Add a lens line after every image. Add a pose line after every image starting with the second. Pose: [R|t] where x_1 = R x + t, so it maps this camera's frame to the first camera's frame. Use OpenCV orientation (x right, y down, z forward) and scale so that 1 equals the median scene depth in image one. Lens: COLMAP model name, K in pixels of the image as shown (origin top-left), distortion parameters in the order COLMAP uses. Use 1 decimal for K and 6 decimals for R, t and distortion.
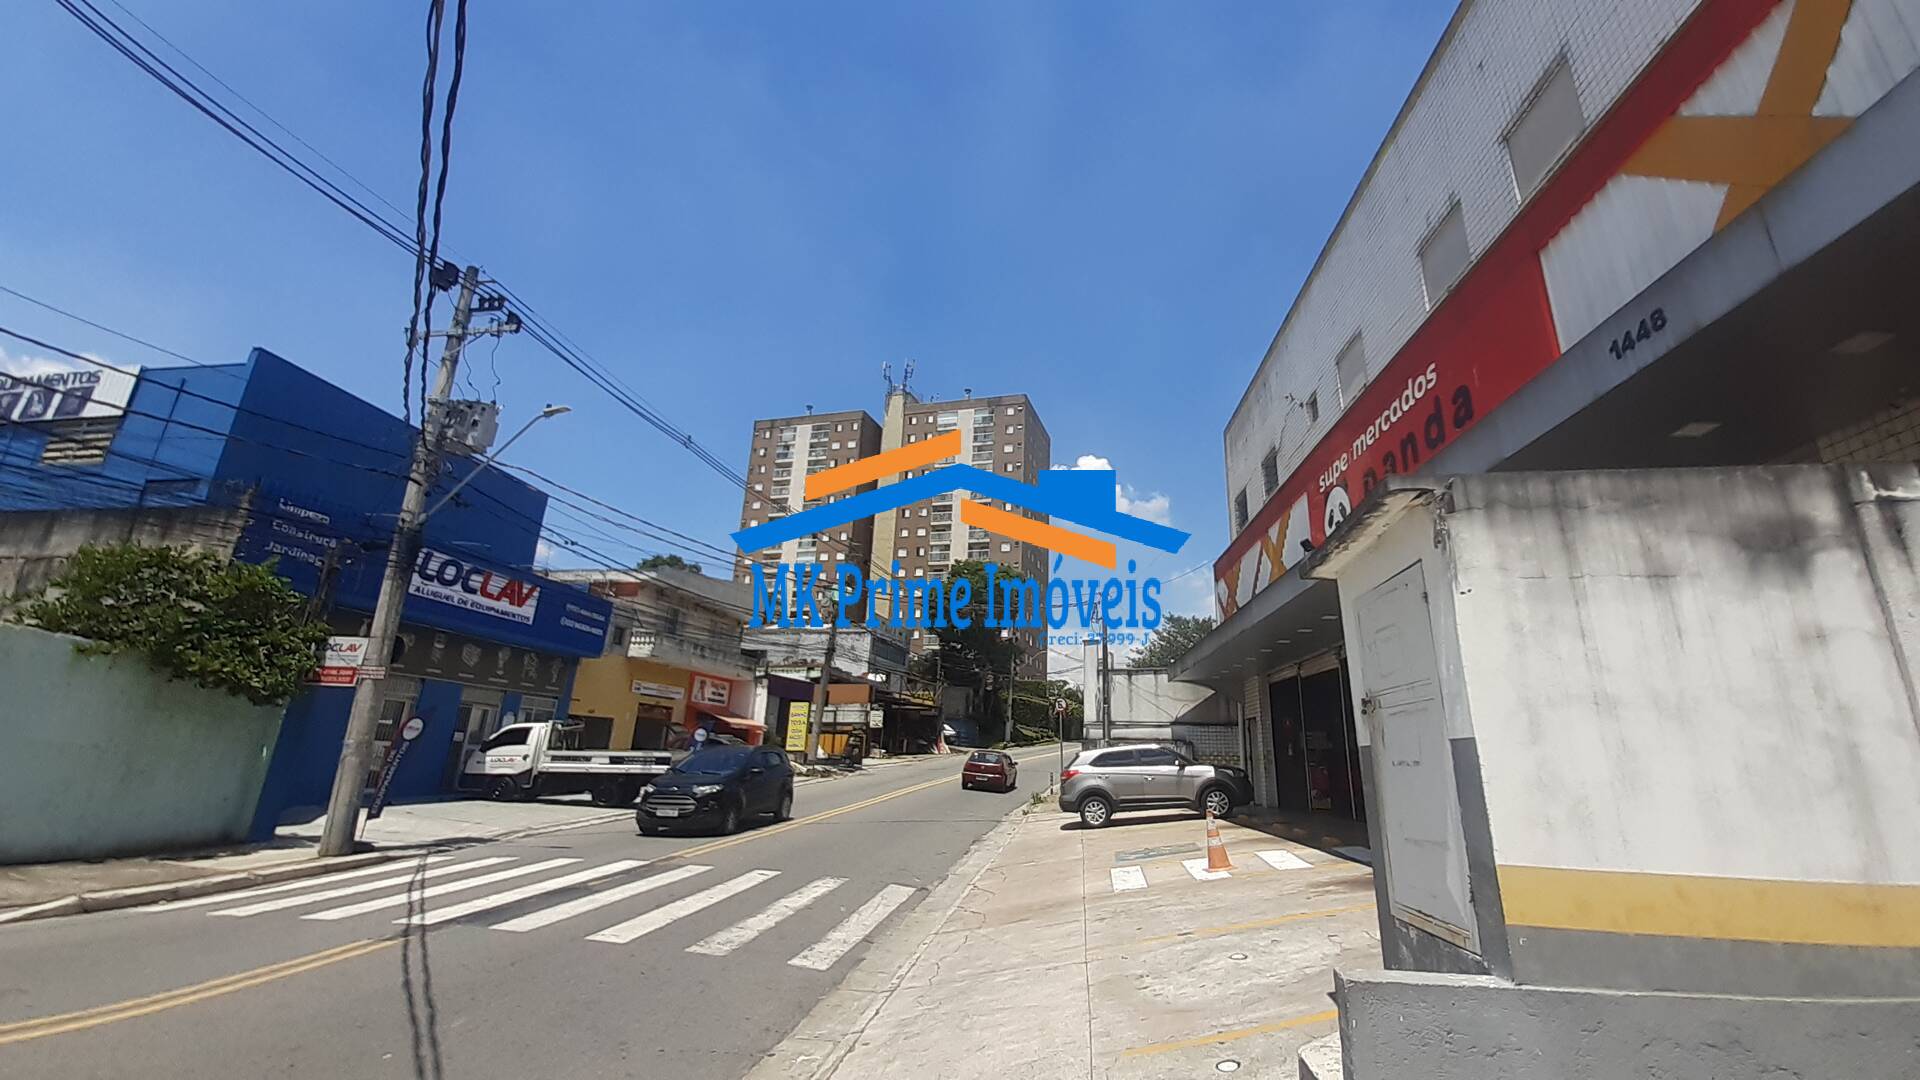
lens RADIAL K [[754.7, 0, 1022.3], [0, 754.7, 527.2], [0, 0, 1]] dist [0.024217, -0.019305]
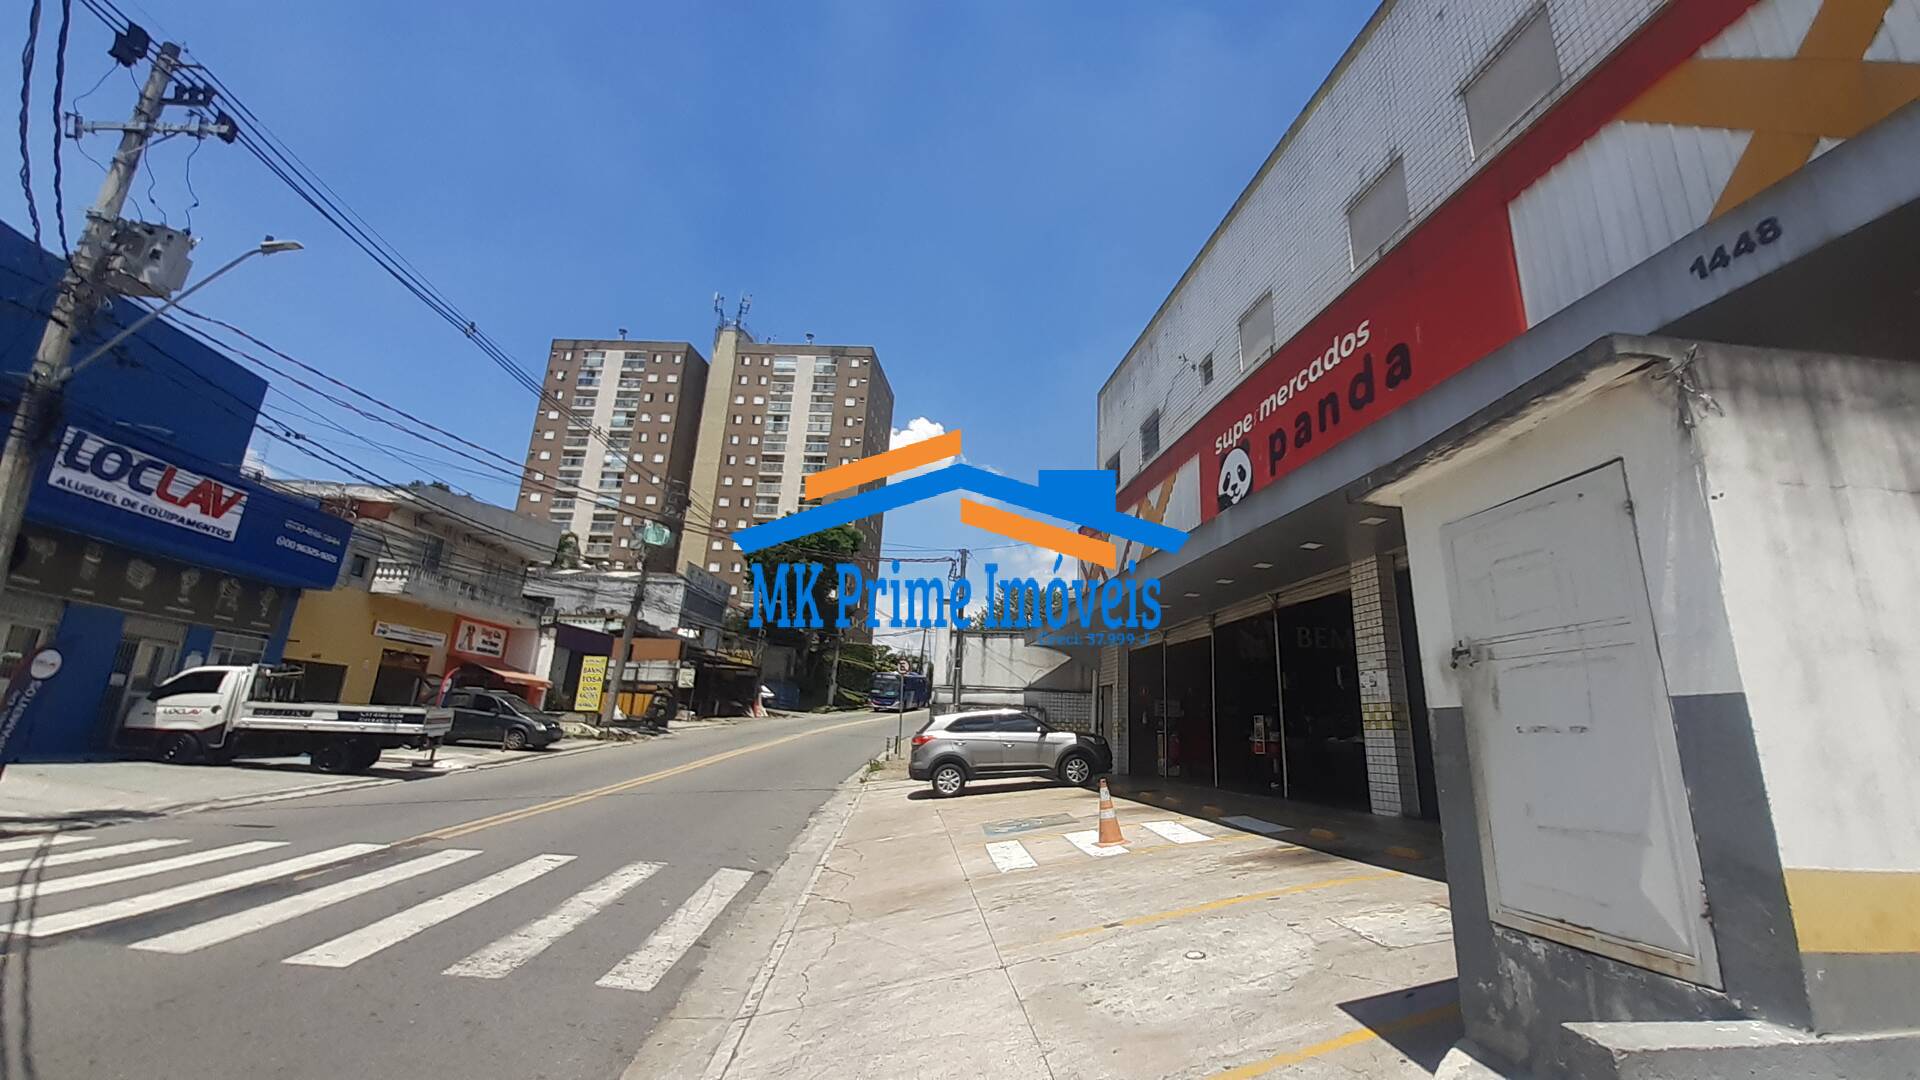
lens RADIAL K [[754.7, 0, 1022.3], [0, 754.7, 527.2], [0, 0, 1]] dist [0.024217, -0.019305]
pose [[0.971959, 0.073687, 0.223308, -0.048787], [-0.082702, 0.996084, 0.031273, 0.032344], [-0.220129, -0.048864, 0.974246, 0.096491]]
